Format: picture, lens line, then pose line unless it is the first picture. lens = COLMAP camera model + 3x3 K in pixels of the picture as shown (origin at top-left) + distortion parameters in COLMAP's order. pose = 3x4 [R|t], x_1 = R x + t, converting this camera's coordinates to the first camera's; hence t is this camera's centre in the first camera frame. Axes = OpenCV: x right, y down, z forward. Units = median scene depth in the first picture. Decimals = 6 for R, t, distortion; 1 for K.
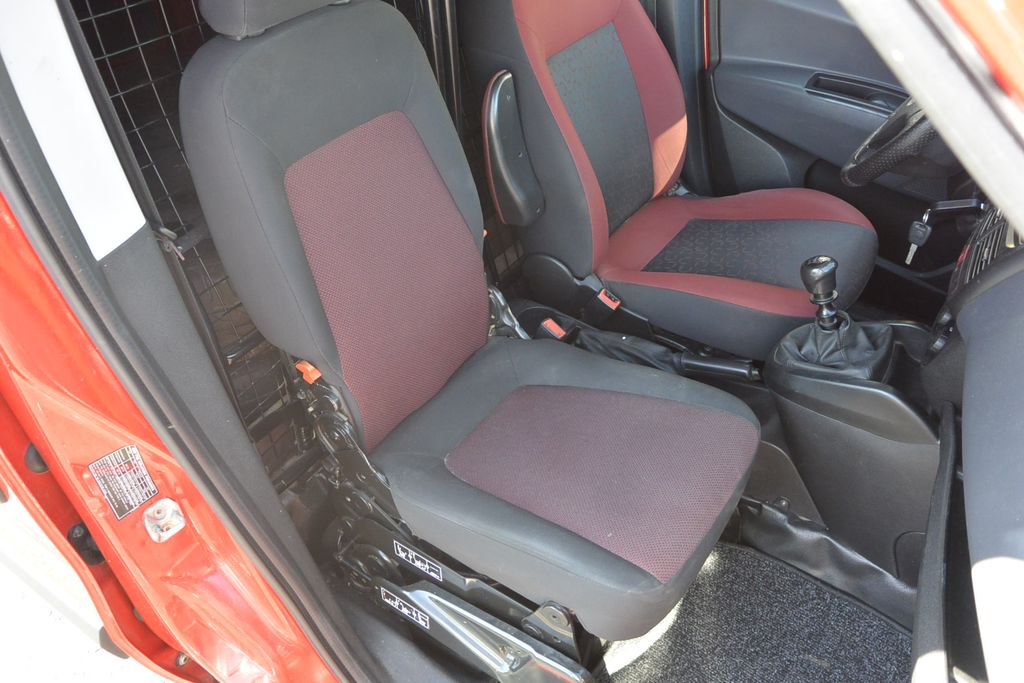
lens RADIAL K [[782.2, 0, 511.9], [0, 782.2, 344.2], [0, 0, 1]] dist [0.004016, 0.008418]
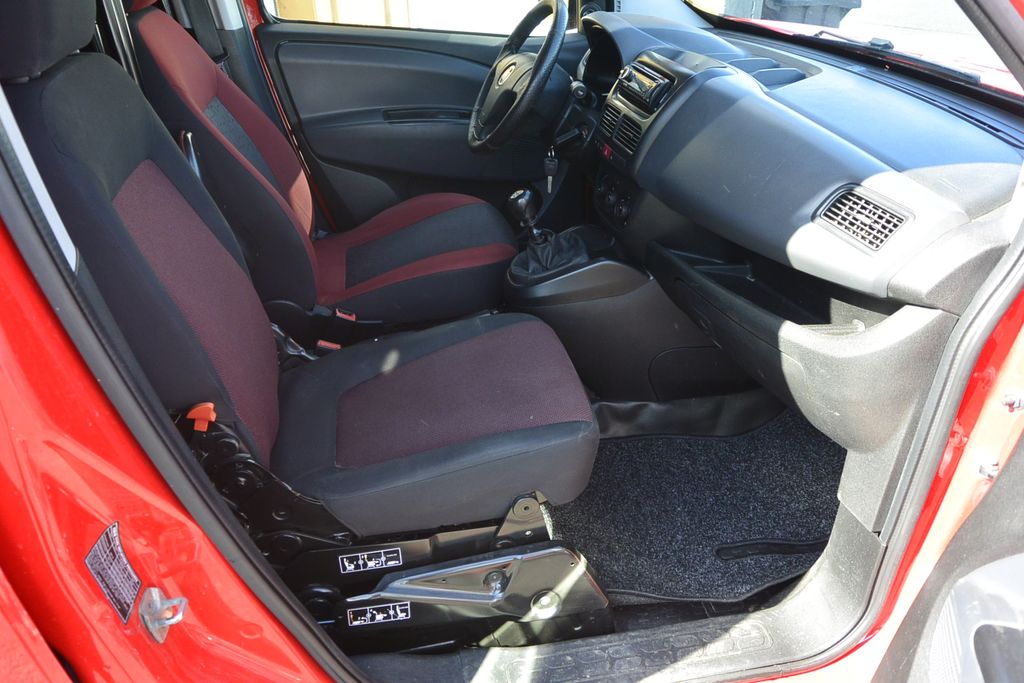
lens RADIAL K [[782.2, 0, 507.4], [0, 782.2, 341.0], [0, 0, 1]] dist [0.004016, 0.008418]
pose [[0.723046, -0.358360, 0.590579, -0.459730], [0.458515, 0.888407, -0.022279, 0.126706], [-0.516690, 0.286898, 0.806673, 0.035893]]
